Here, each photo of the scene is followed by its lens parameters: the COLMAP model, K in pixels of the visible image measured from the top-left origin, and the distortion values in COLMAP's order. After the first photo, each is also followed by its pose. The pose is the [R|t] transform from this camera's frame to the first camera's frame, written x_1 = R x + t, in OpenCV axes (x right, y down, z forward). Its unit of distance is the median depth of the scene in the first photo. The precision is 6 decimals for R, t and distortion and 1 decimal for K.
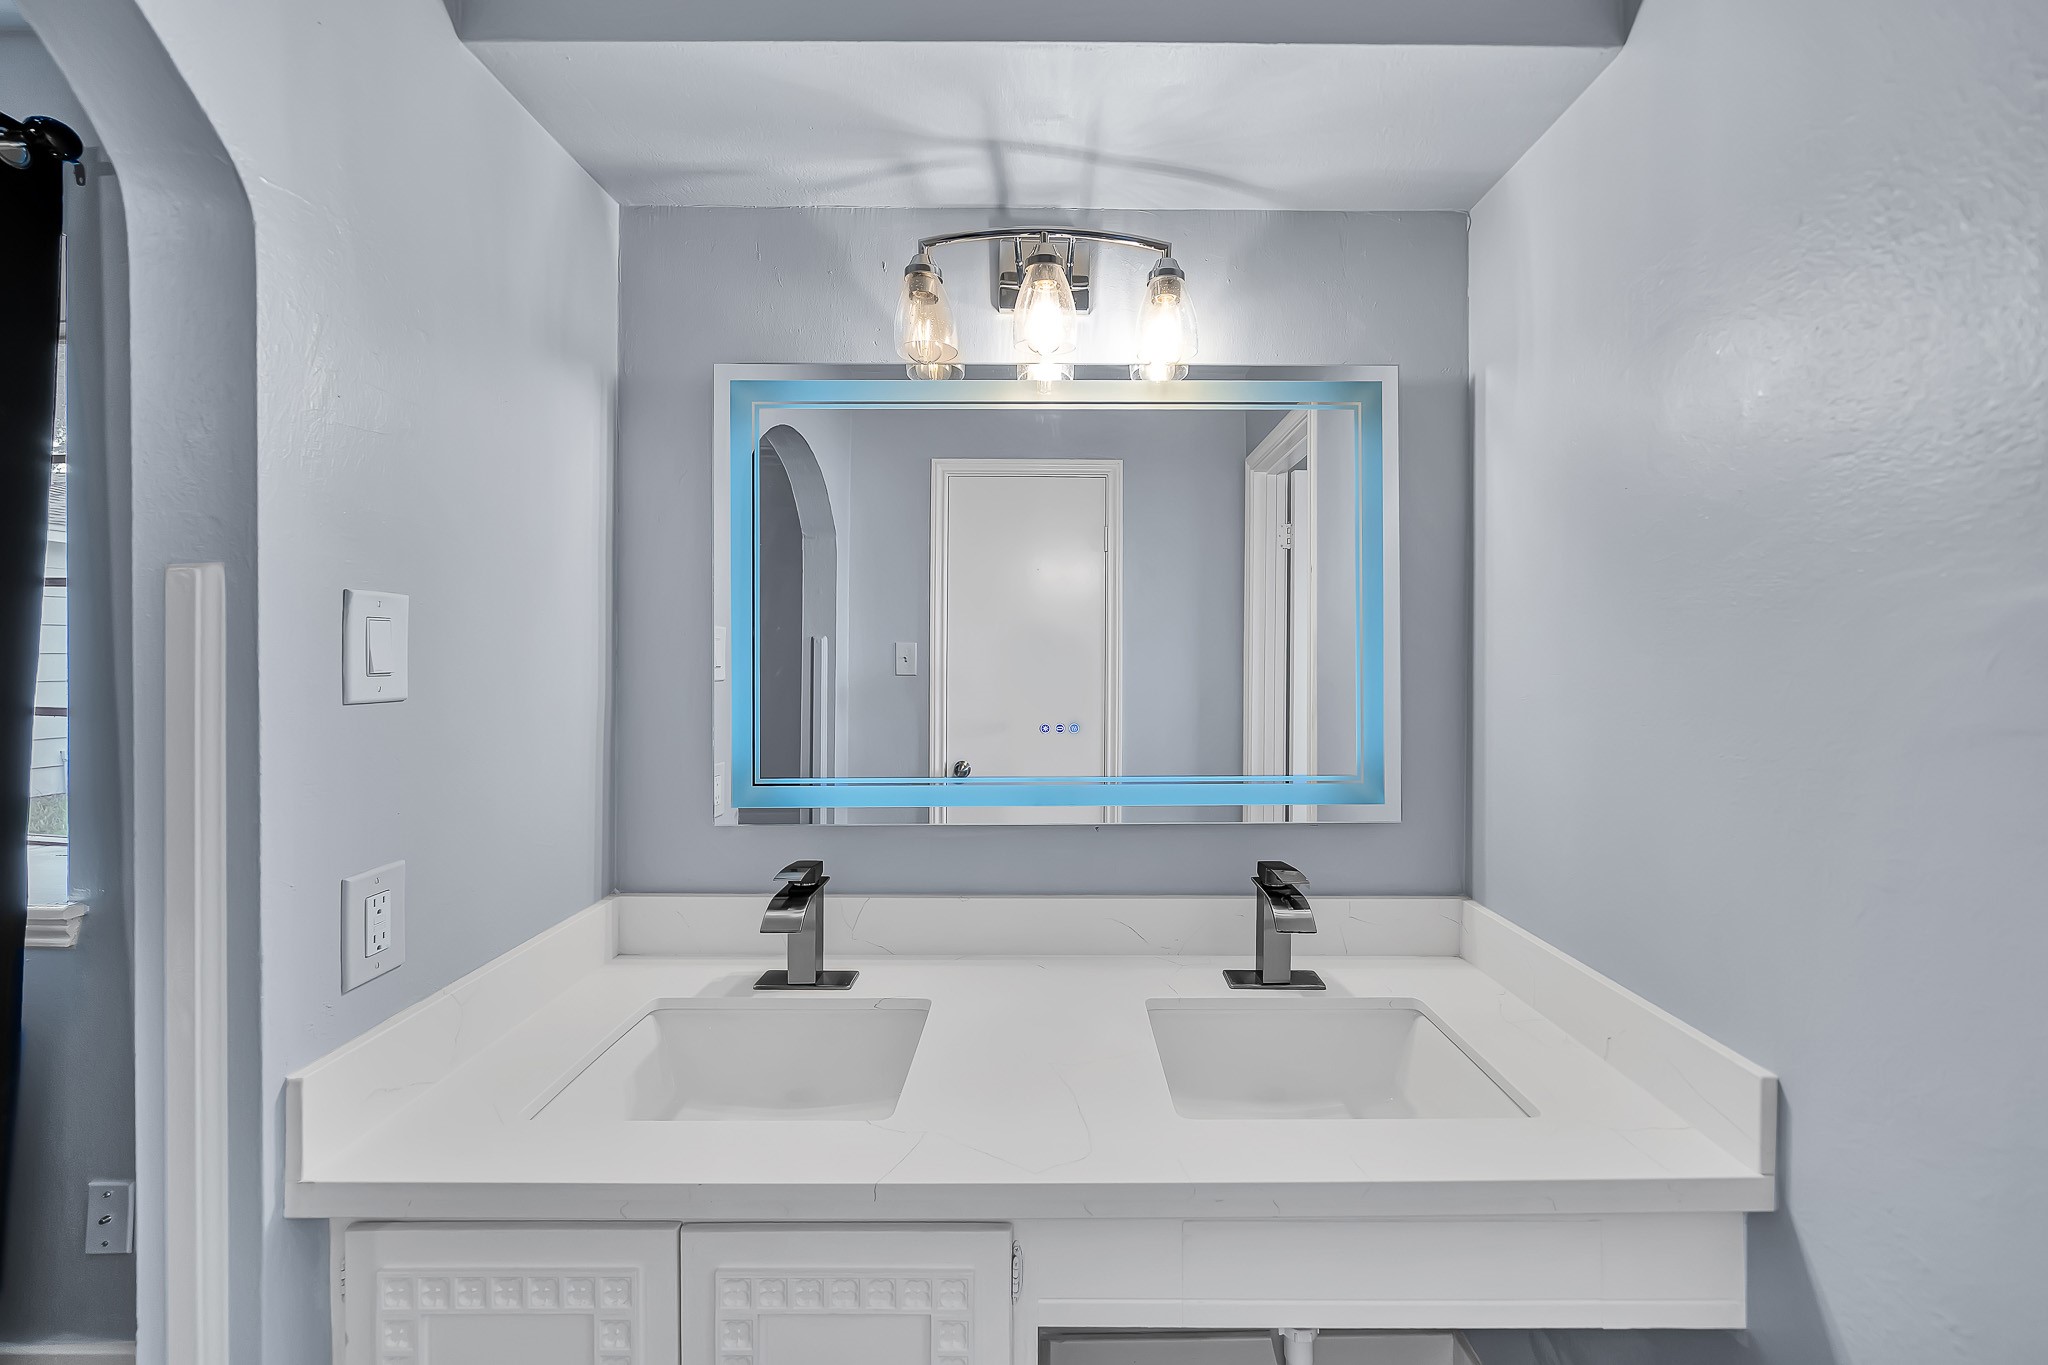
lens RADIAL K [[727.4, 0, 1033.7], [0, 727.4, 670.8], [0, 0, 1]] dist [-0.024987, 0.000023]
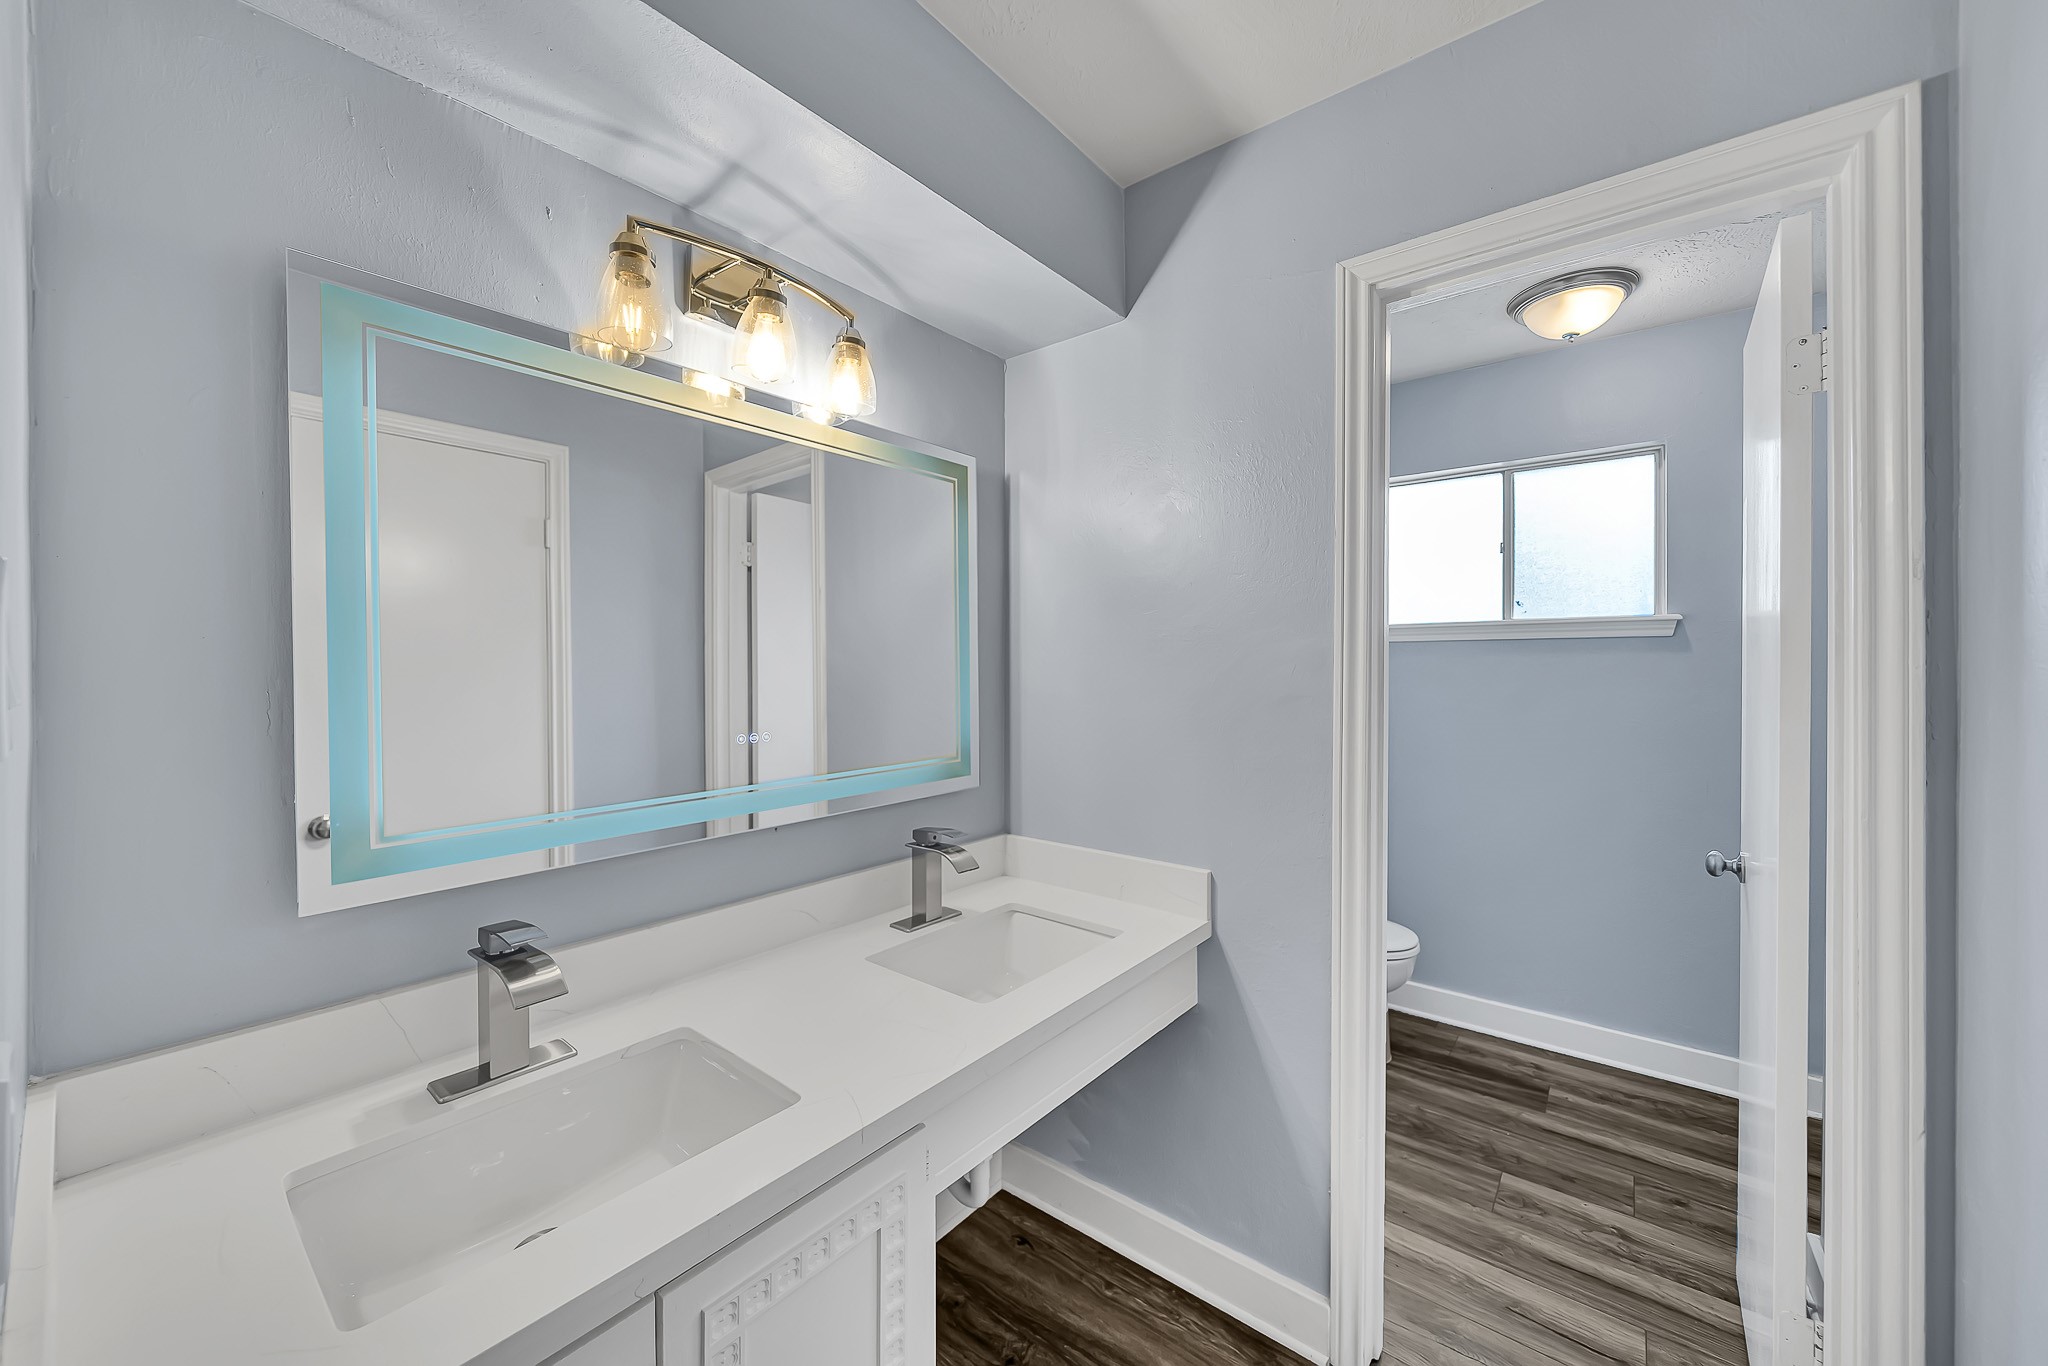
lens RADIAL K [[767.9, 0, 1026.8], [0, 767.9, 678.1], [0, 0, 1]] dist [-0.000559, -0.019789]
pose [[0.622169, -0.014575, 0.782747, -0.585334], [0.024537, 0.999699, -0.000888, 0.005545], [-0.782498, 0.019758, 0.622340, 0.009074]]
